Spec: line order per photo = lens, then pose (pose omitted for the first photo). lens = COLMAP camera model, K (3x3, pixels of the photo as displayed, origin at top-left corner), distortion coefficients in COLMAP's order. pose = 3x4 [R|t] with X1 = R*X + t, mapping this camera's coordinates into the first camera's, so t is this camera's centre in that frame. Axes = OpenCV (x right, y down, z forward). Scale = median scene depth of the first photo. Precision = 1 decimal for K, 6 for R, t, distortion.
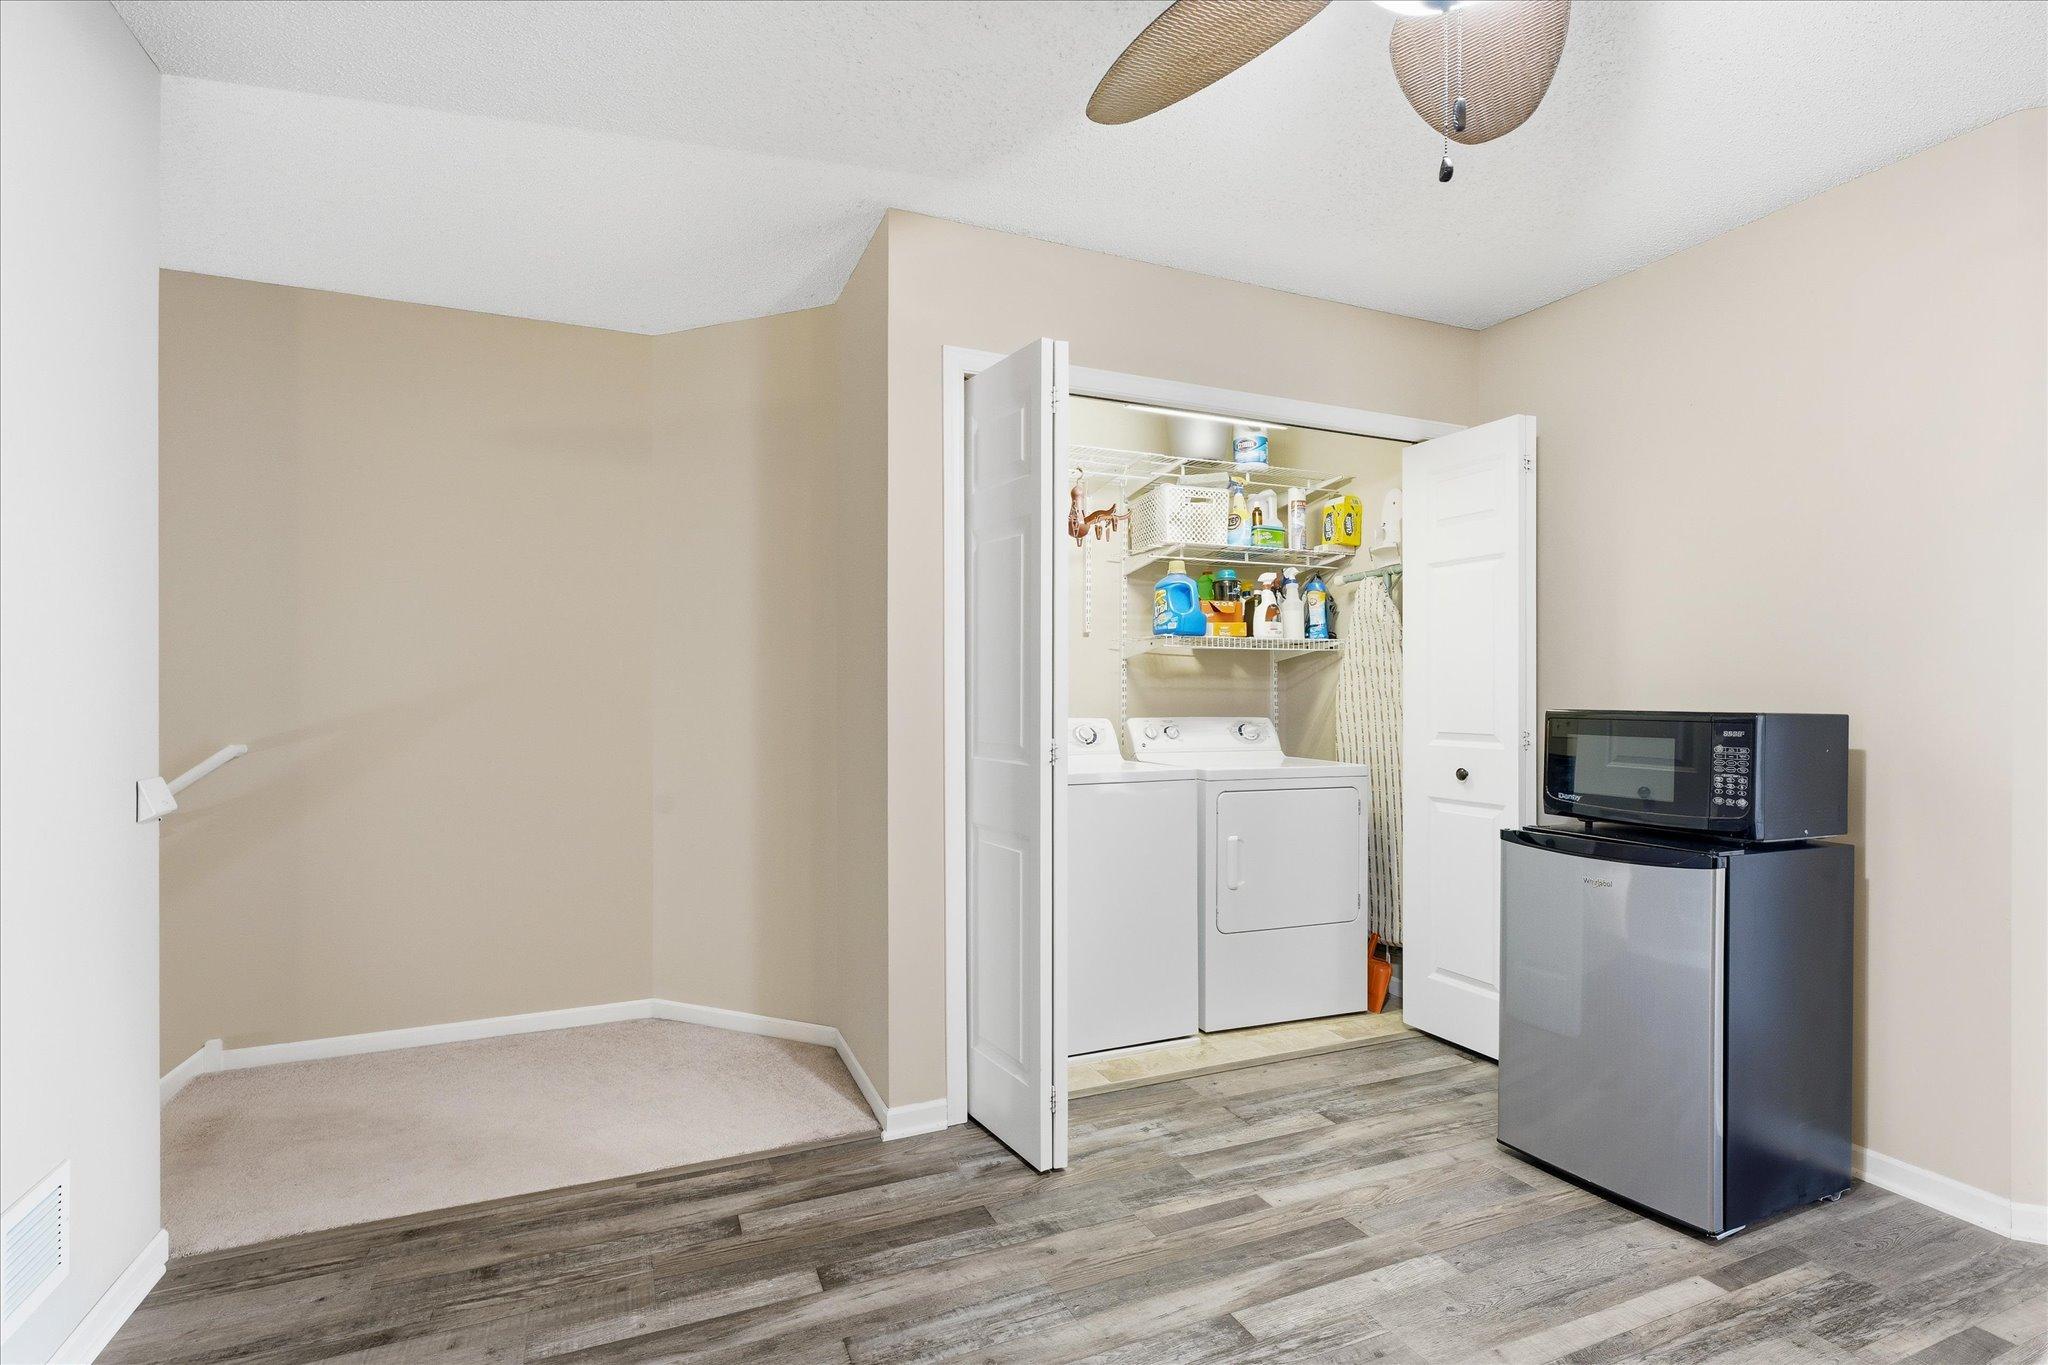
lens RADIAL K [[959.6, 0, 1025.5], [0, 959.6, 679.3], [0, 0, 1]] dist [-0.001337, -0.000342]
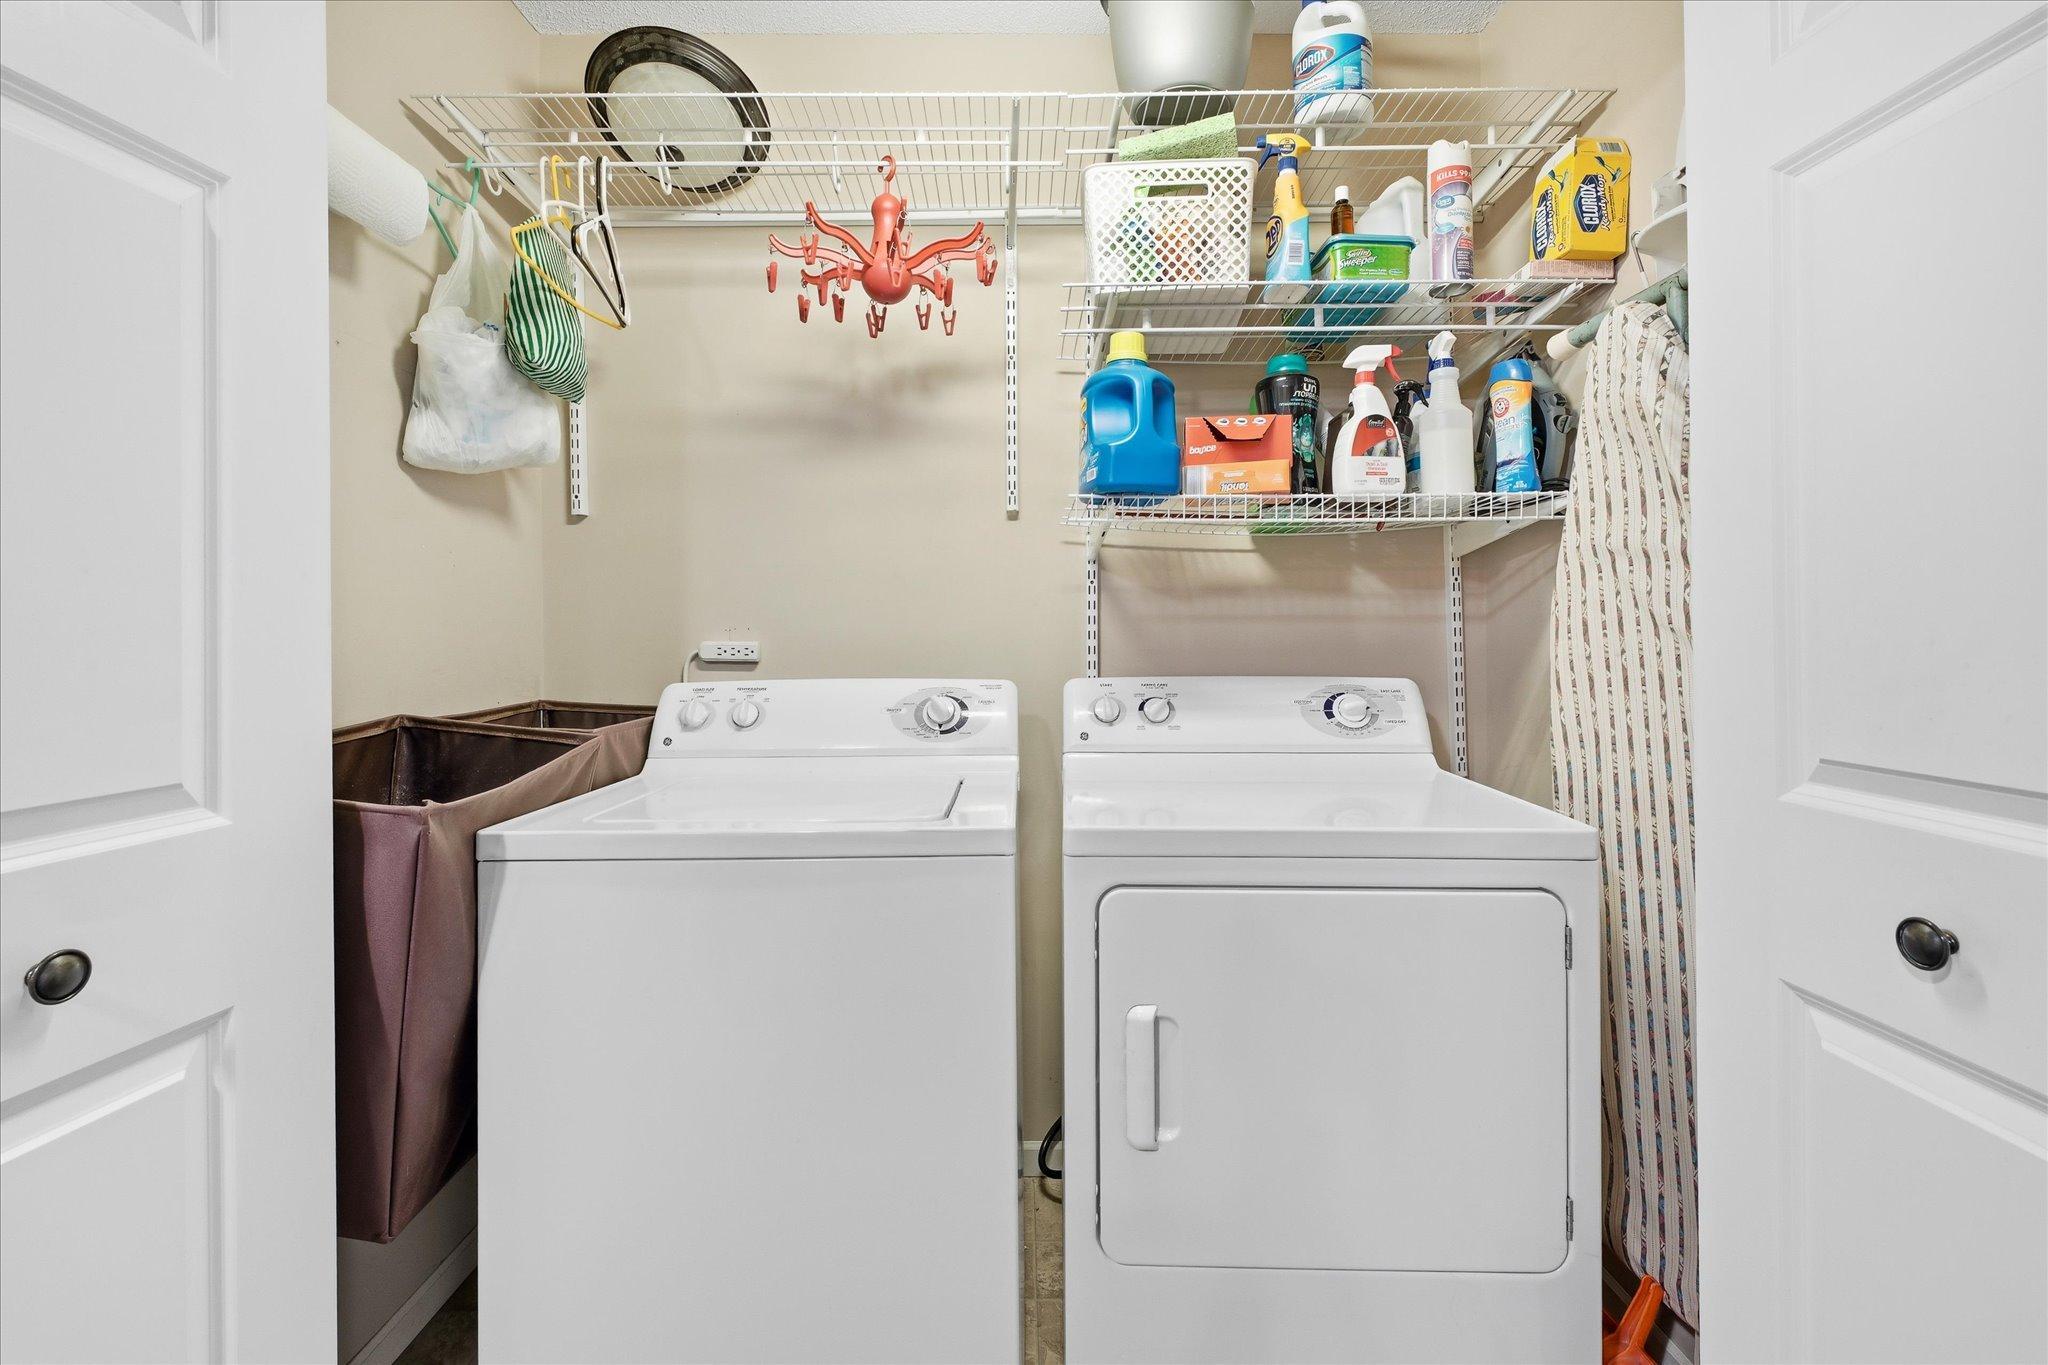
lens RADIAL K [[927.7, 0, 1019.4], [0, 927.7, 620.3], [0, 0, 1]] dist [-0.000574, -0.000129]
pose [[0.918231, -0.011883, -0.395866, 0.270063], [0.013446, 0.999909, 0.001172, 0.009964], [0.395816, -0.006398, 0.918307, 0.549552]]
